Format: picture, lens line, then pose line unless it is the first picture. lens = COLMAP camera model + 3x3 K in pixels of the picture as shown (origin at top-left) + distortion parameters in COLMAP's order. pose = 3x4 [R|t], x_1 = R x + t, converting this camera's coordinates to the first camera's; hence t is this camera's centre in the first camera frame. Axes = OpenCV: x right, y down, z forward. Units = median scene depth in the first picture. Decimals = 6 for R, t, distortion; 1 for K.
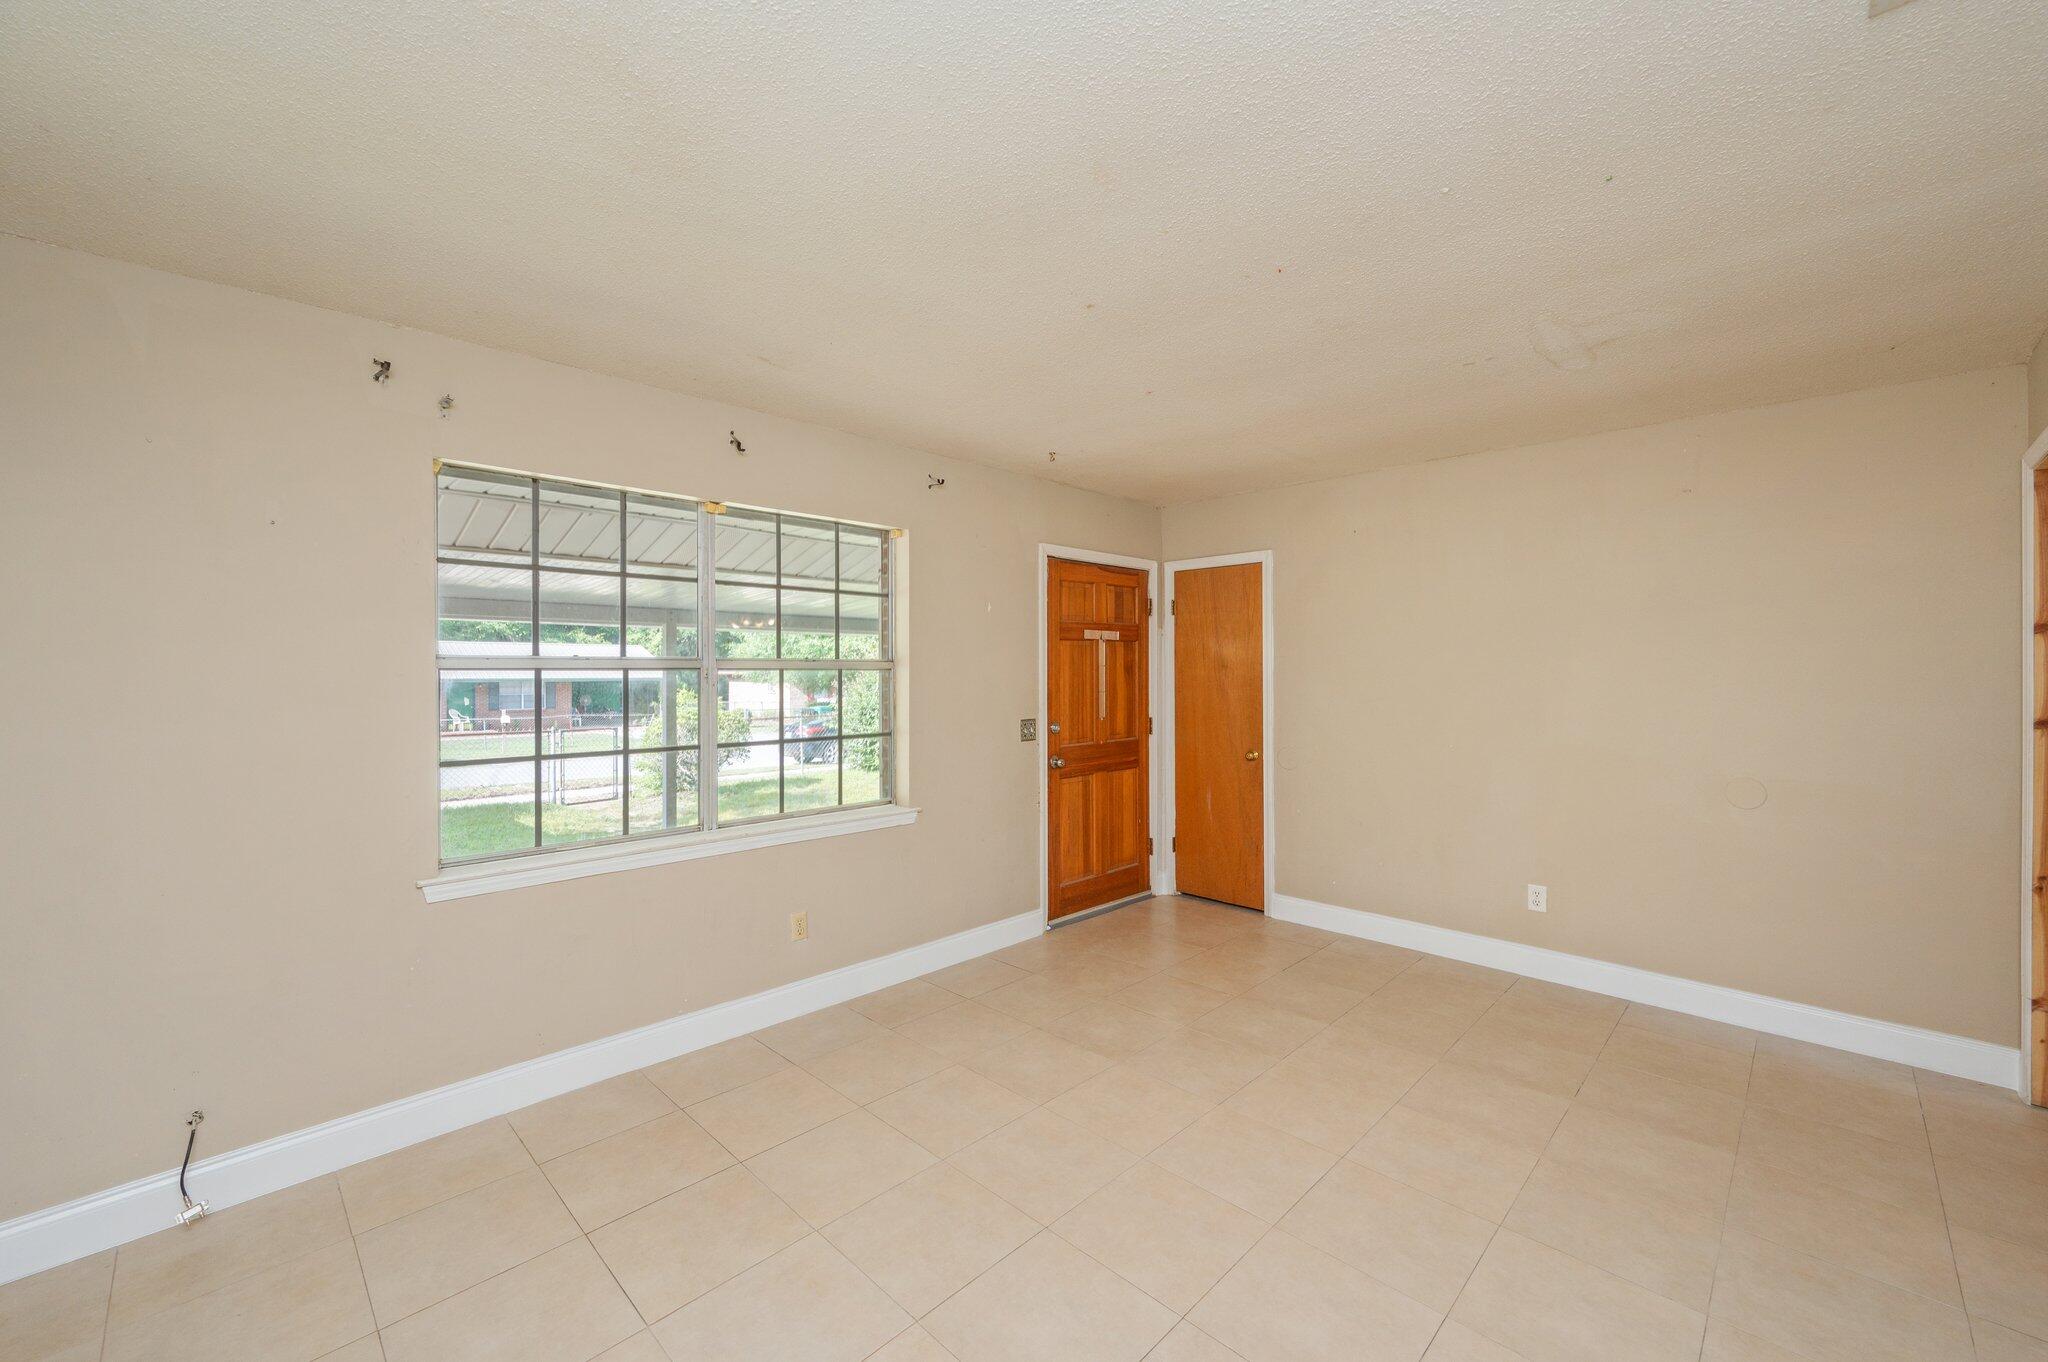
lens RADIAL K [[811.6, 0, 1027.6], [0, 811.6, 667.1], [0, 0, 1]] dist [-0.000213, -0.000081]
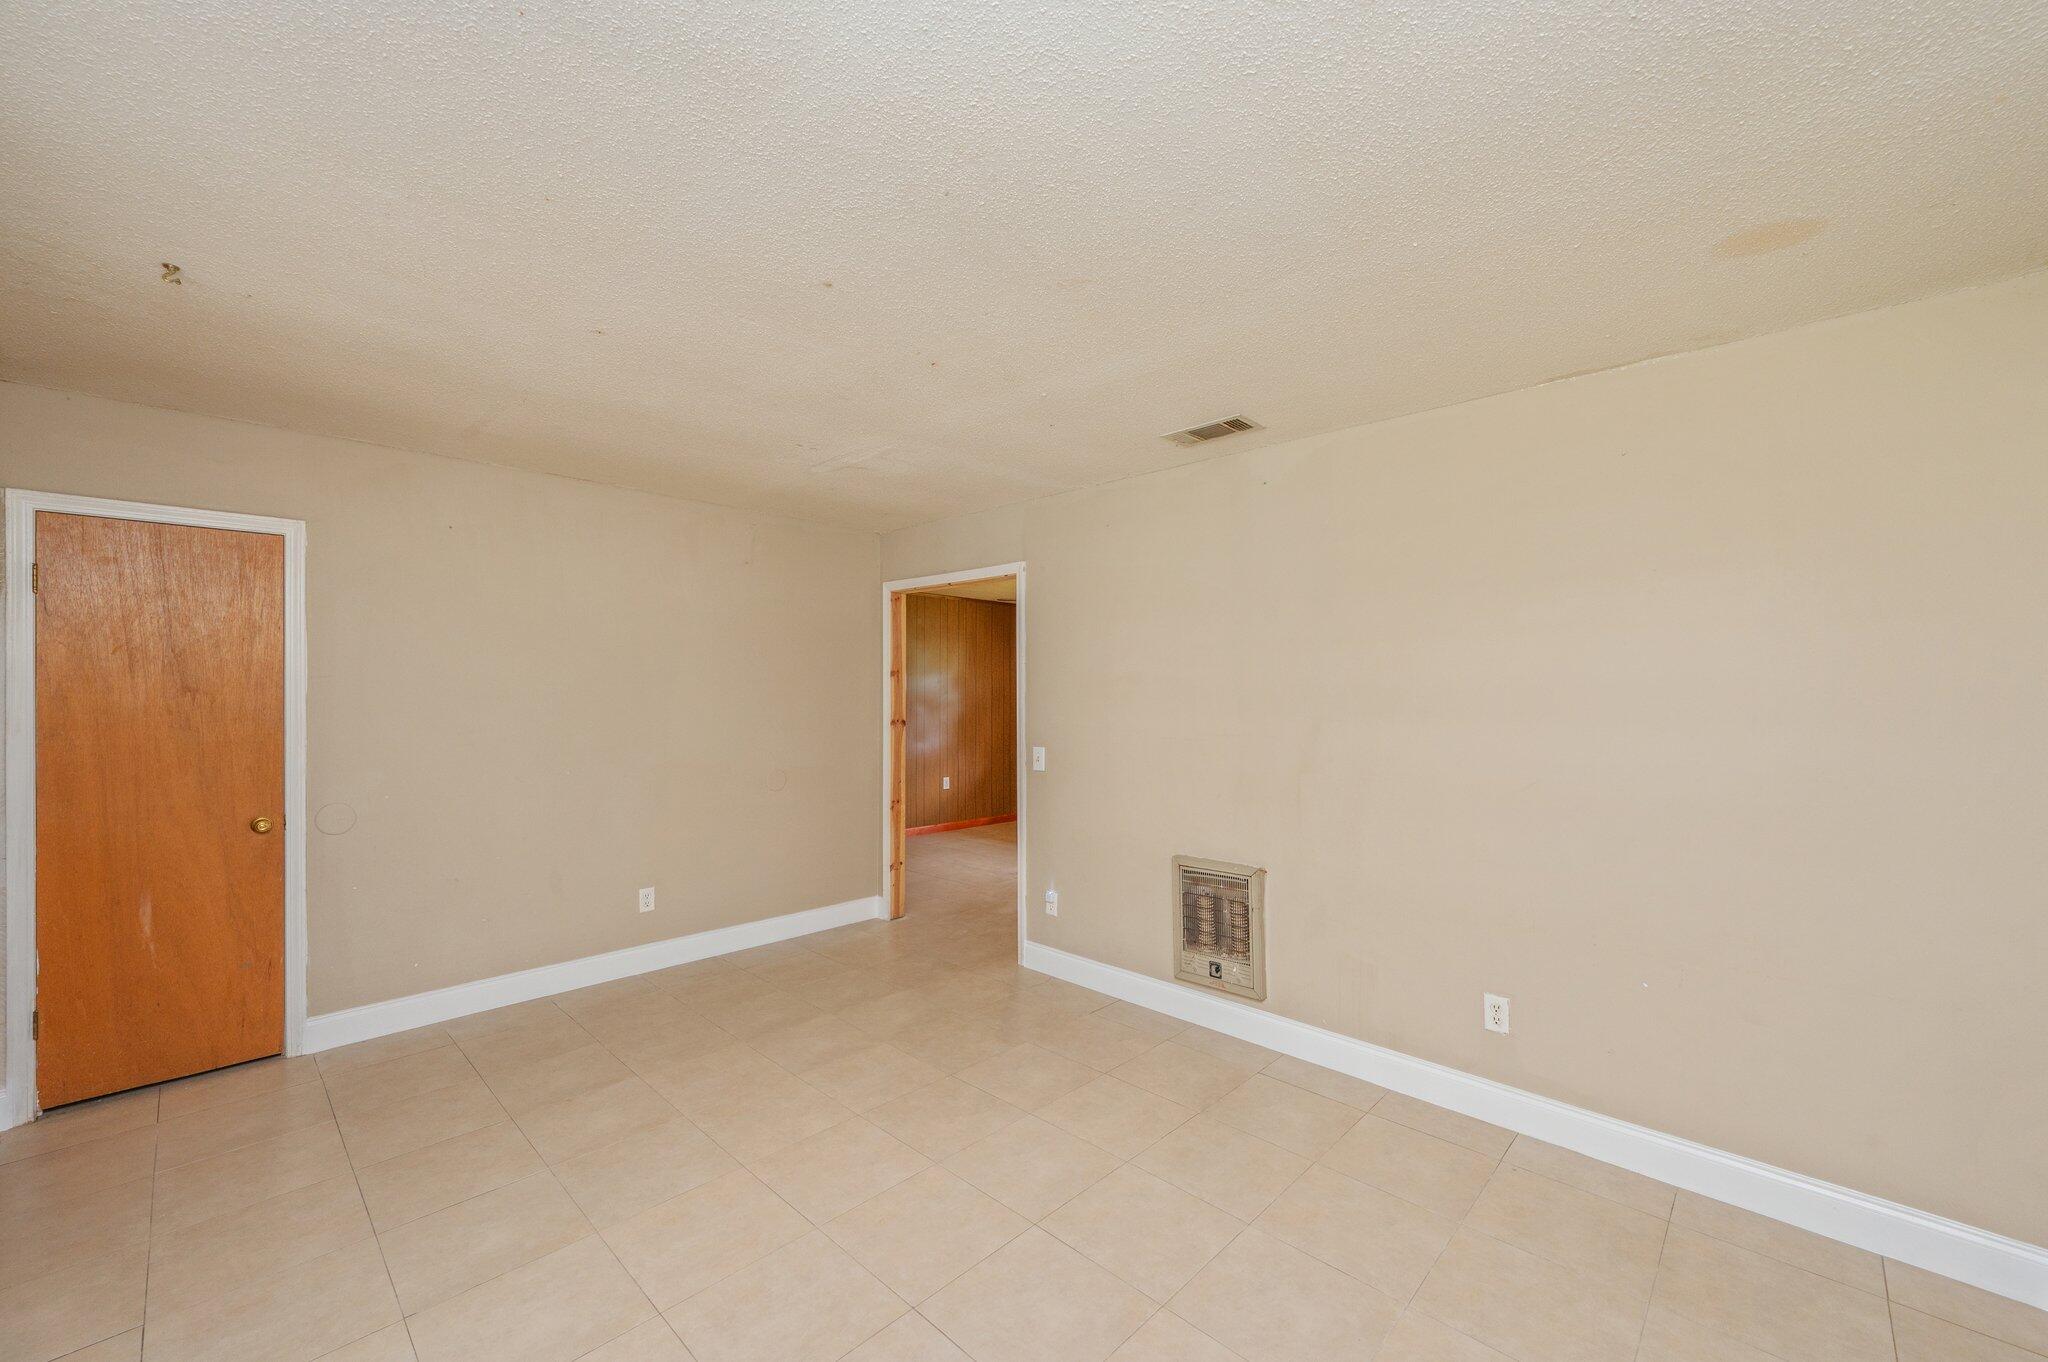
lens RADIAL K [[811.6, 0, 1027.3], [0, 811.6, 689.4], [0, 0, 1]] dist [-0.000213, -0.000081]
pose [[-0.017259, 0.007109, 0.999826, -0.442964], [-0.003953, 0.999966, -0.007178, 0.000470], [-0.999843, -0.004076, -0.017230, 0.440071]]
